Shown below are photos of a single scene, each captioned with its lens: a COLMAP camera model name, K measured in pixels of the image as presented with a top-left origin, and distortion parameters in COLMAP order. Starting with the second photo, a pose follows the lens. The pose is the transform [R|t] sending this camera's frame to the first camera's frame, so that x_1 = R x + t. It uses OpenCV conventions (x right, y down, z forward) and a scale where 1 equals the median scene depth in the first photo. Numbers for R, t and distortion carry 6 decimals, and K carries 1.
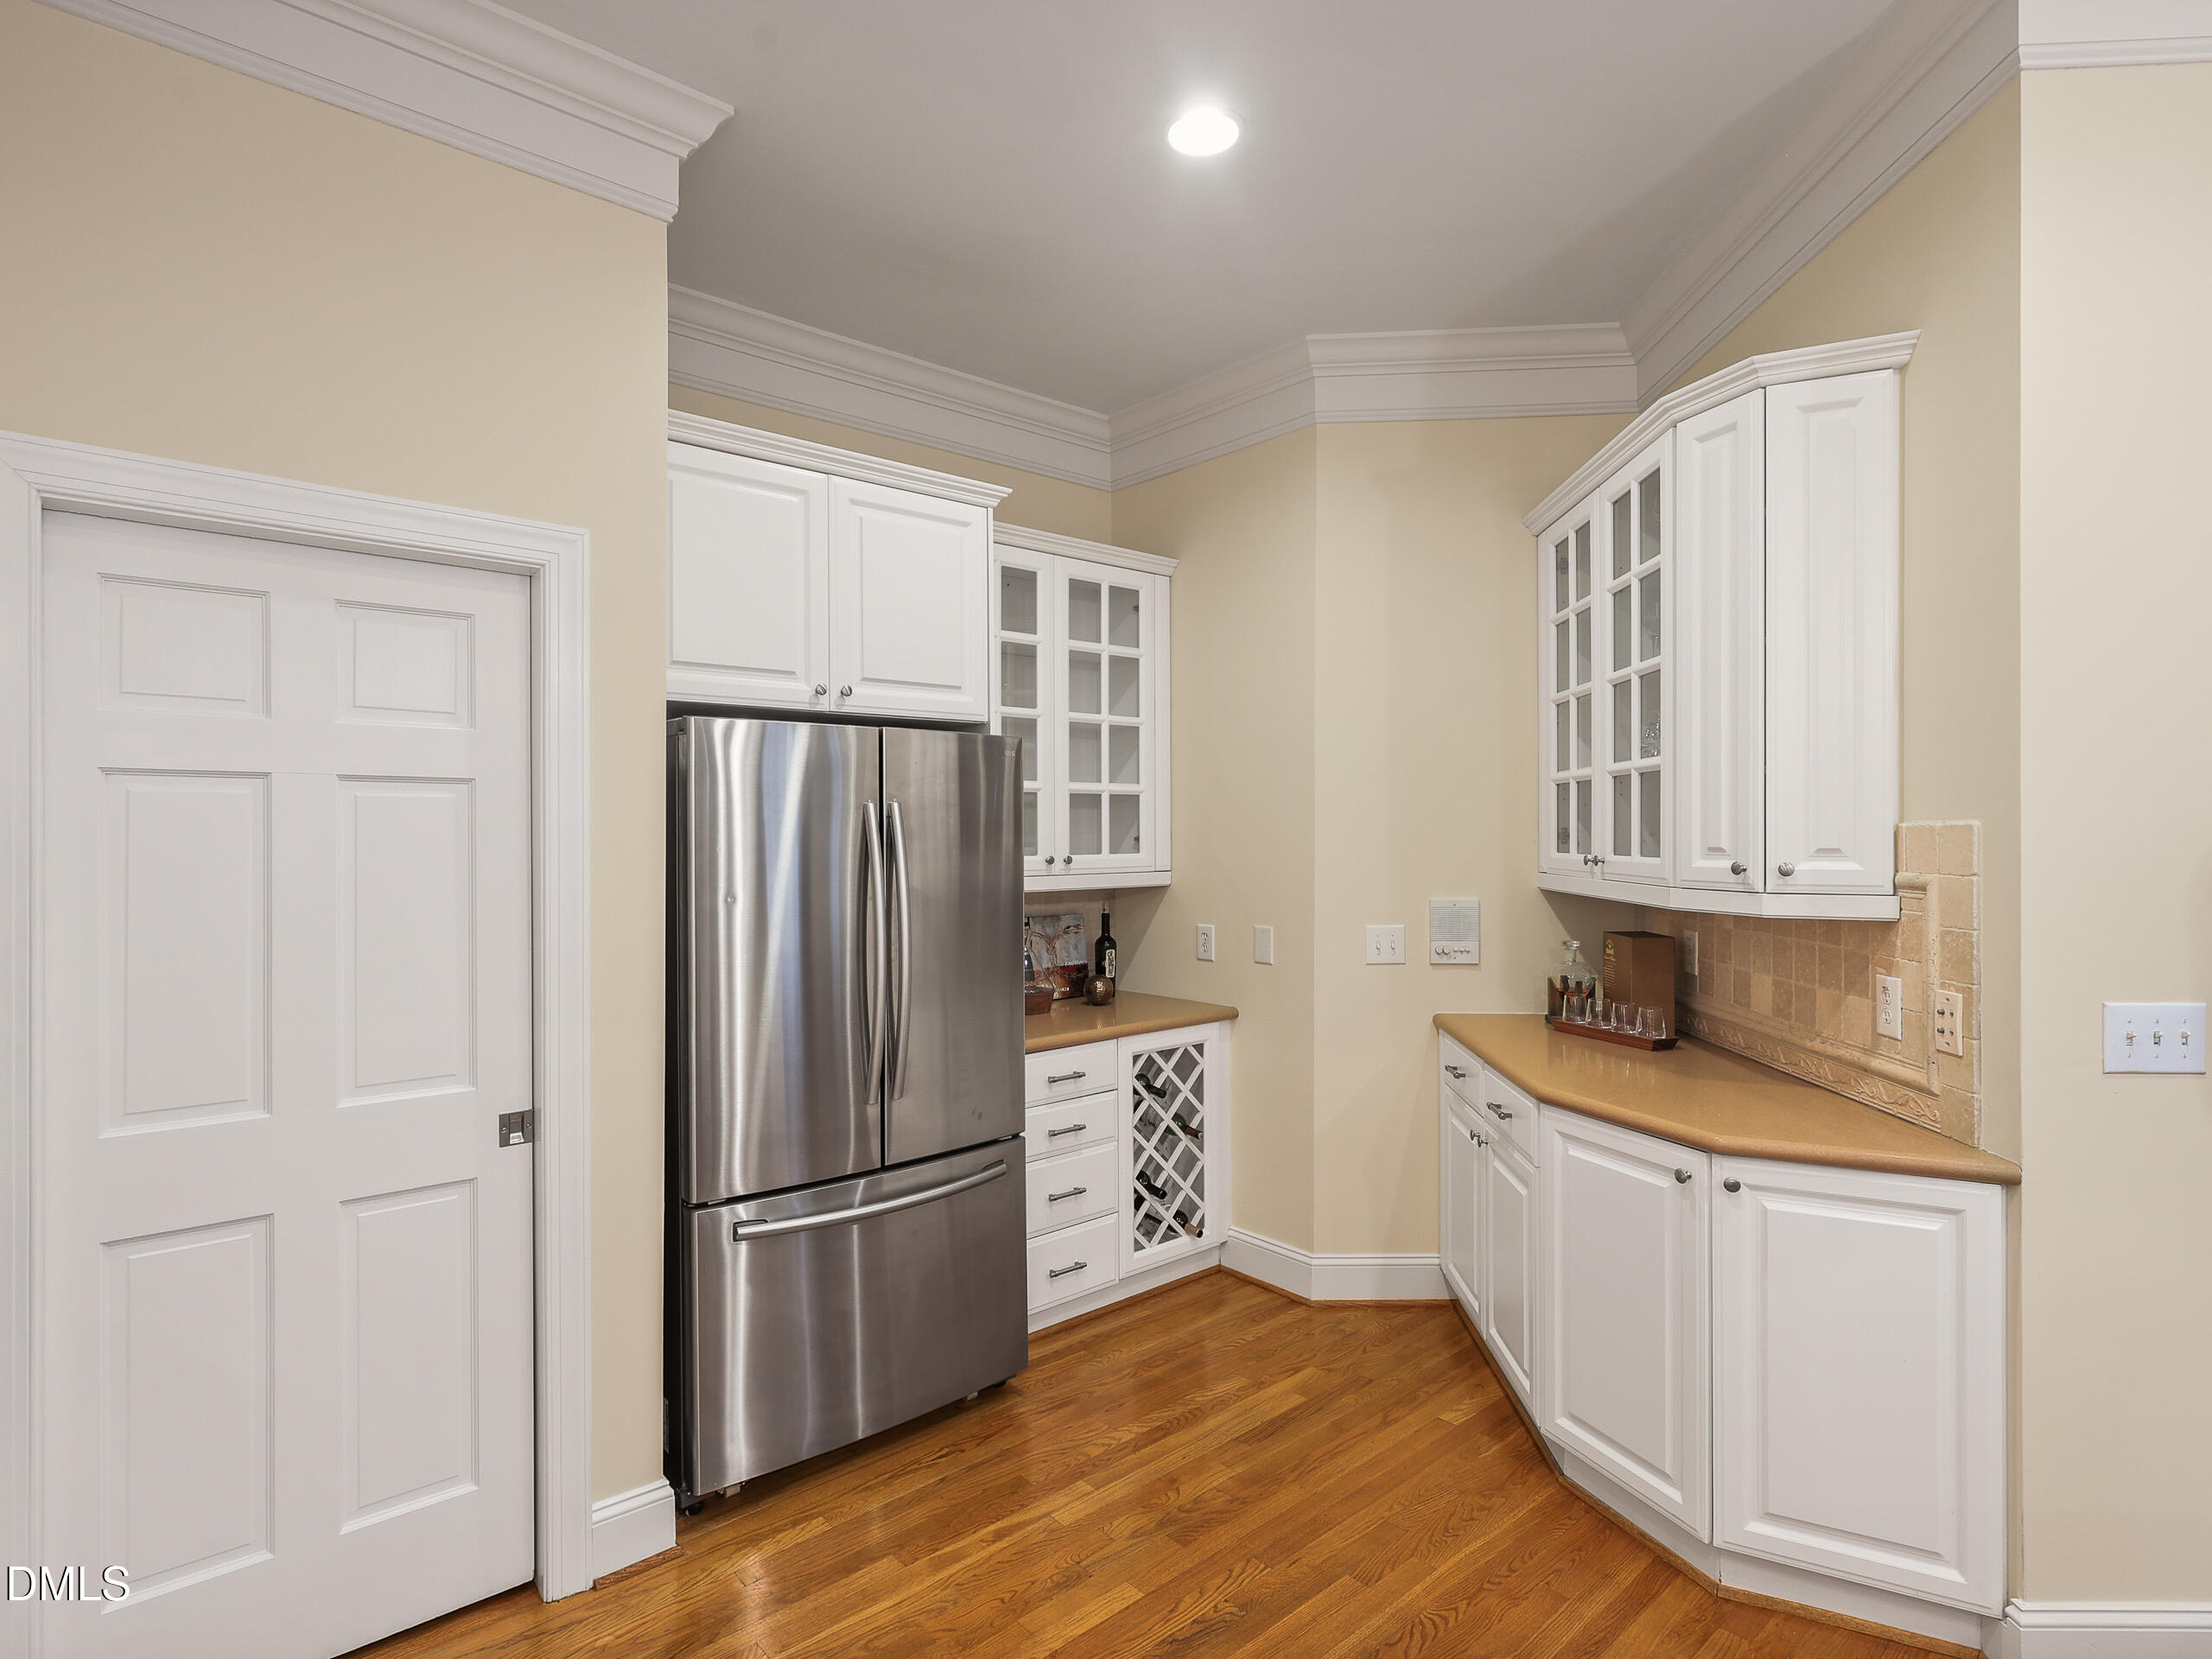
lens RADIAL K [[1149.8, 0, 1117.3], [0, 1149.8, 834.4], [0, 0, 1]] dist [-0.003682, 0.003444]
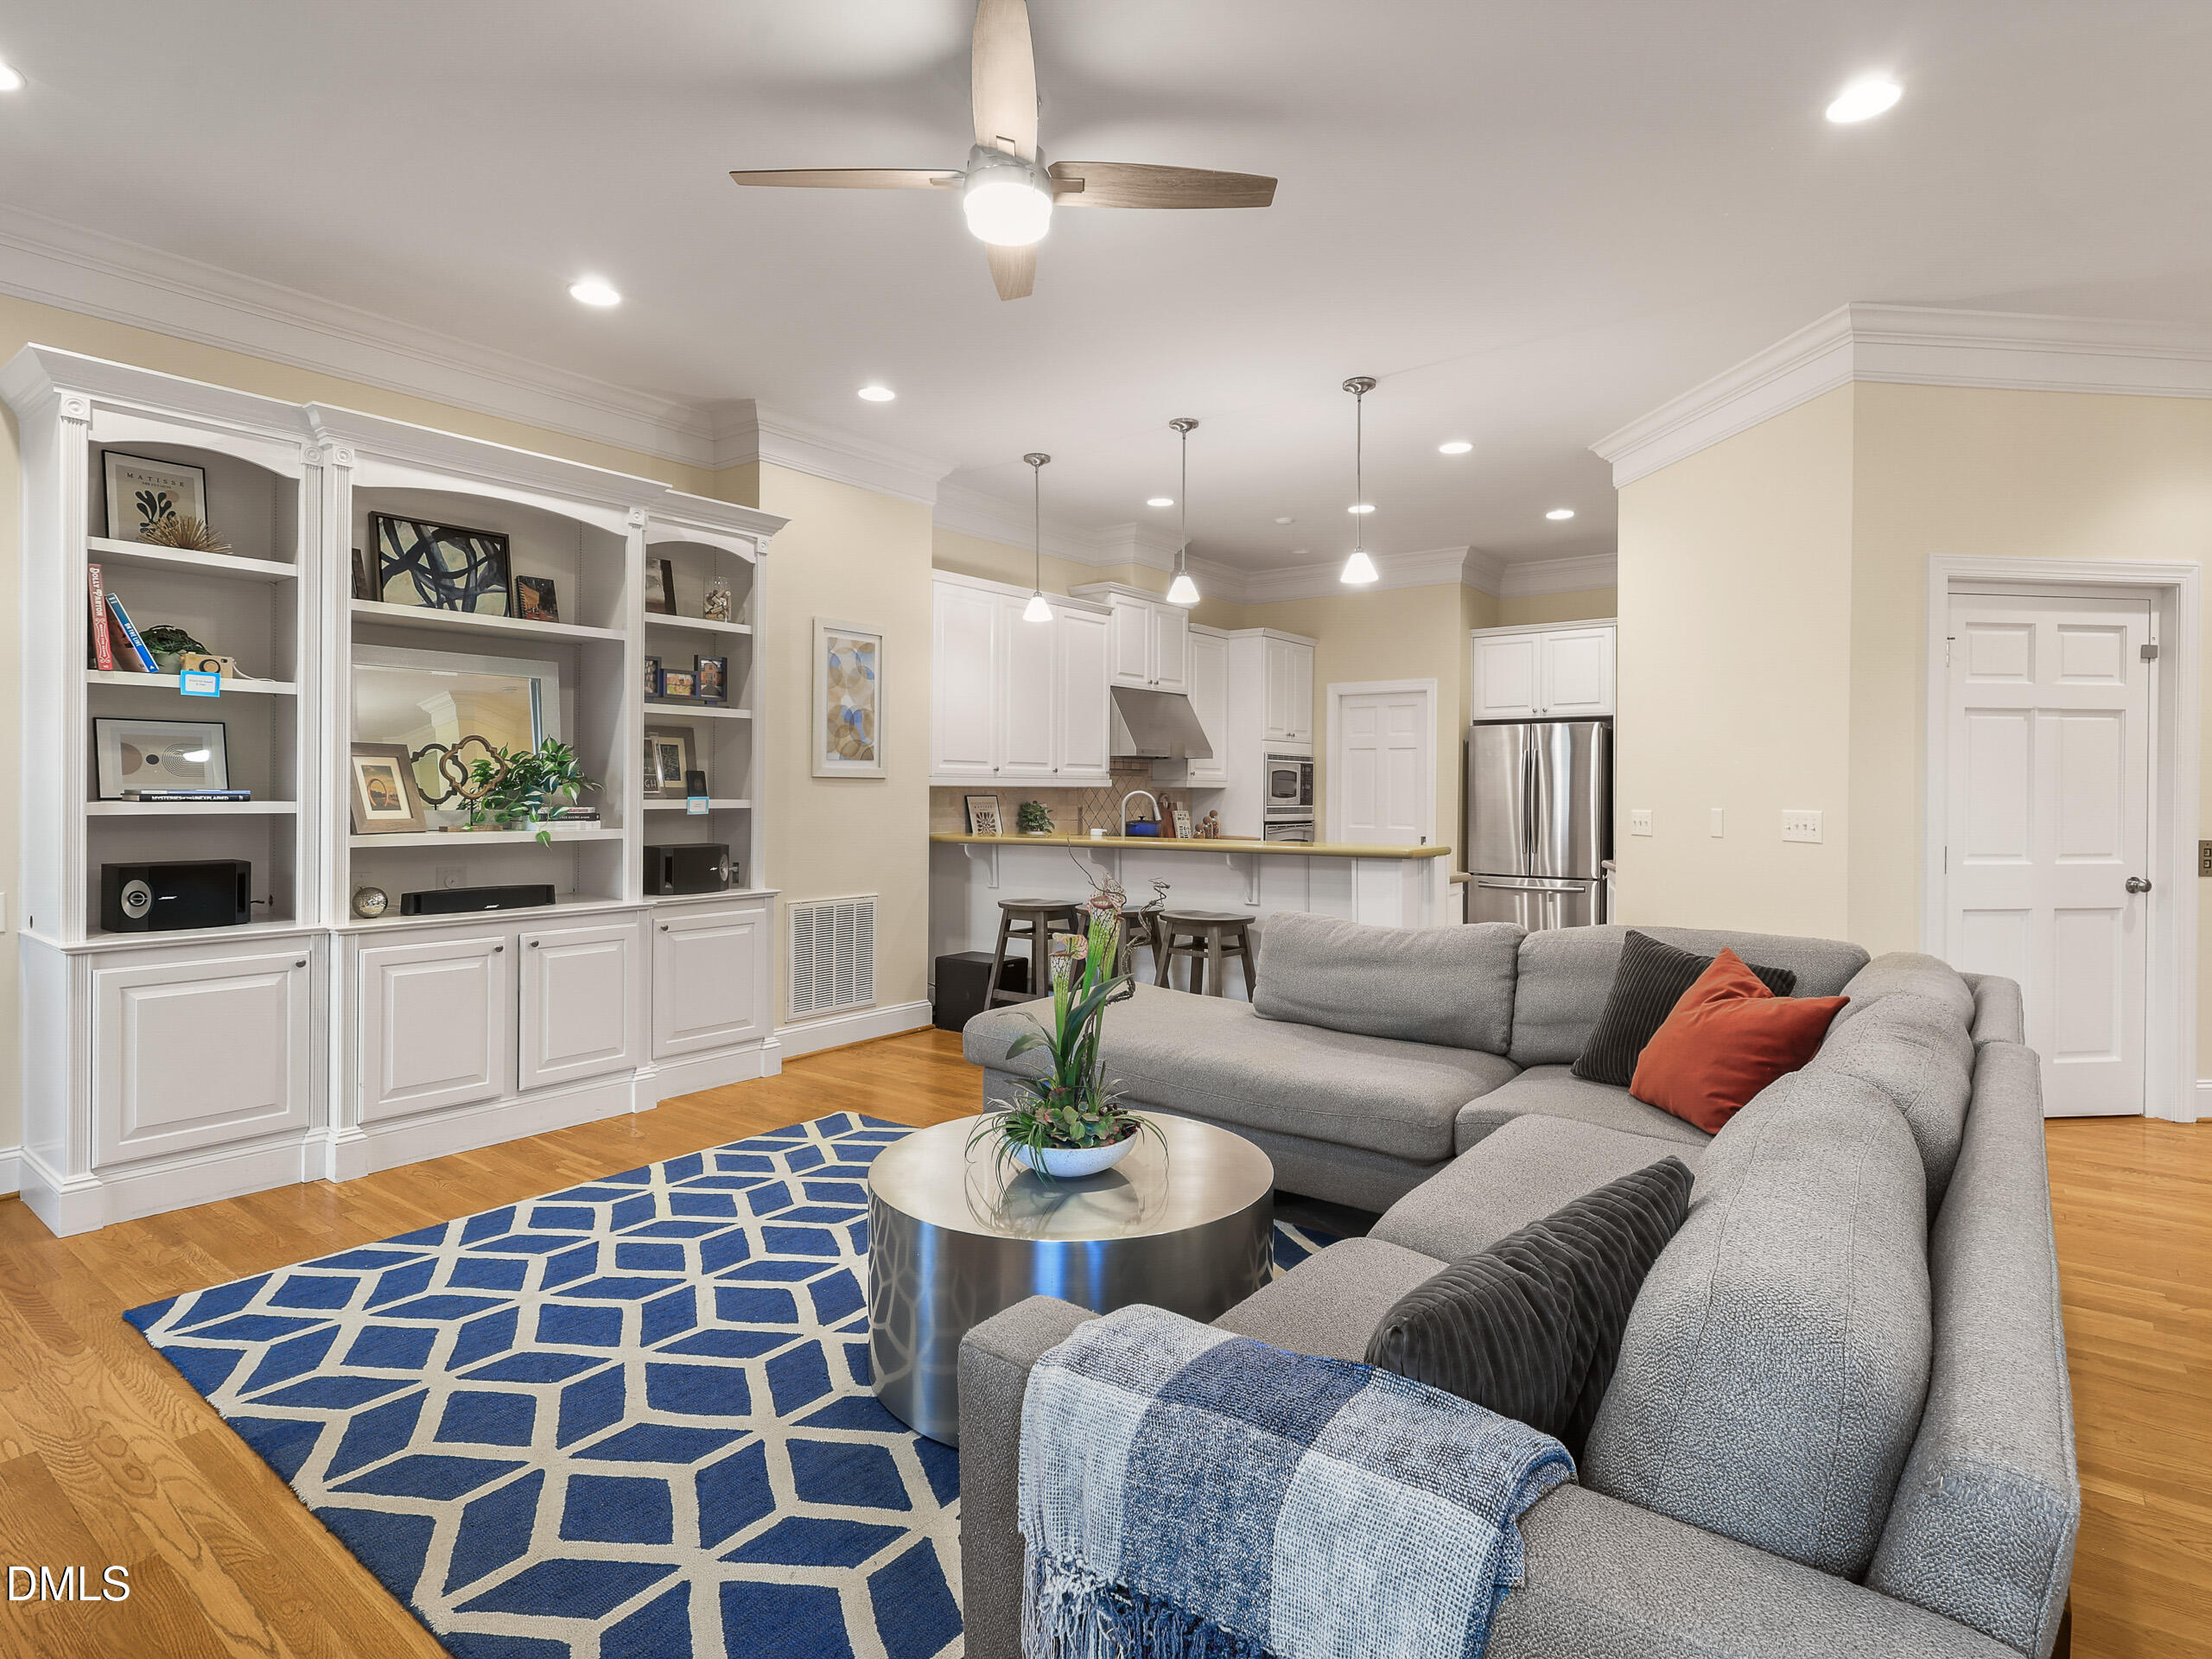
lens RADIAL K [[1149.8, 0, 1121.2], [0, 1149.8, 832.4], [0, 0, 1]] dist [-0.003682, 0.003444]
pose [[0.192959, 0.044219, -0.980210, 2.096215], [-0.006725, 0.999020, 0.043744, 0.050557], [0.981184, -0.001849, 0.193068, -0.485497]]
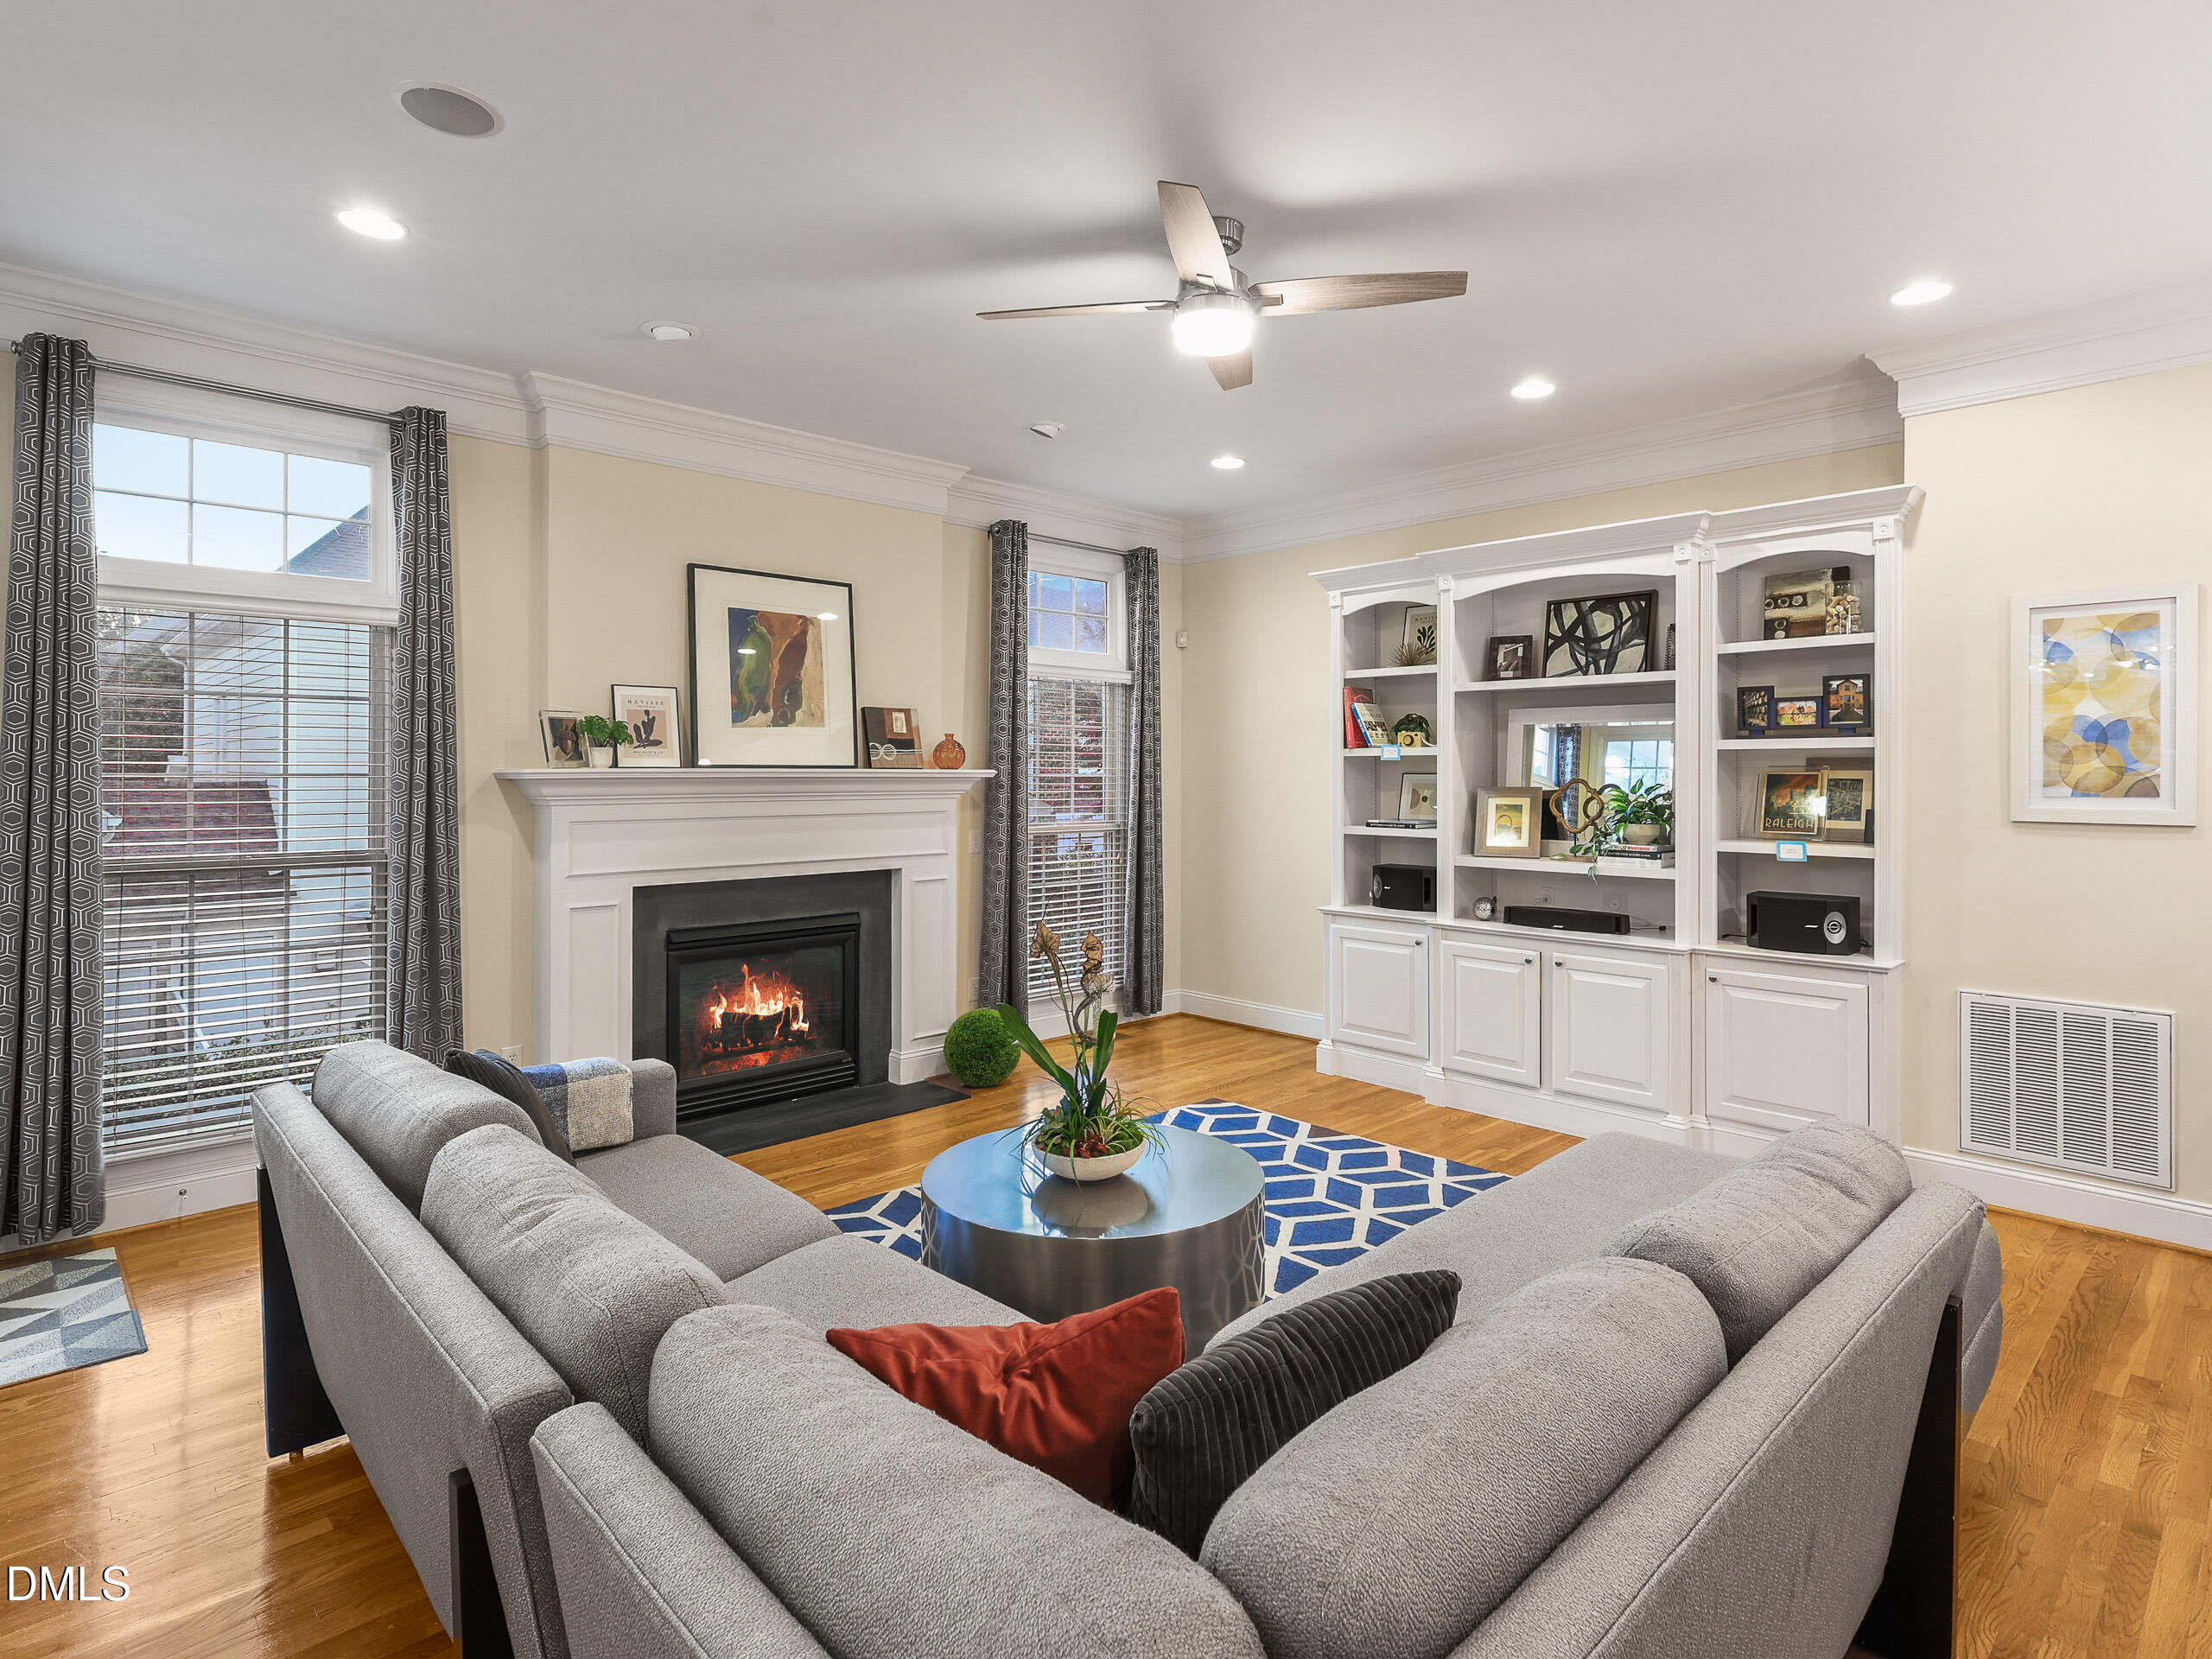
lens RADIAL K [[1149.8, 0, 1074.0], [0, 1149.8, 796.6], [0, 0, 1]] dist [-0.003682, 0.003444]
pose [[-0.999696, 0.003266, -0.024452, 1.355738], [0.002803, 0.999817, 0.018948, -0.005110], [0.024509, 0.018874, -0.999521, 0.560787]]
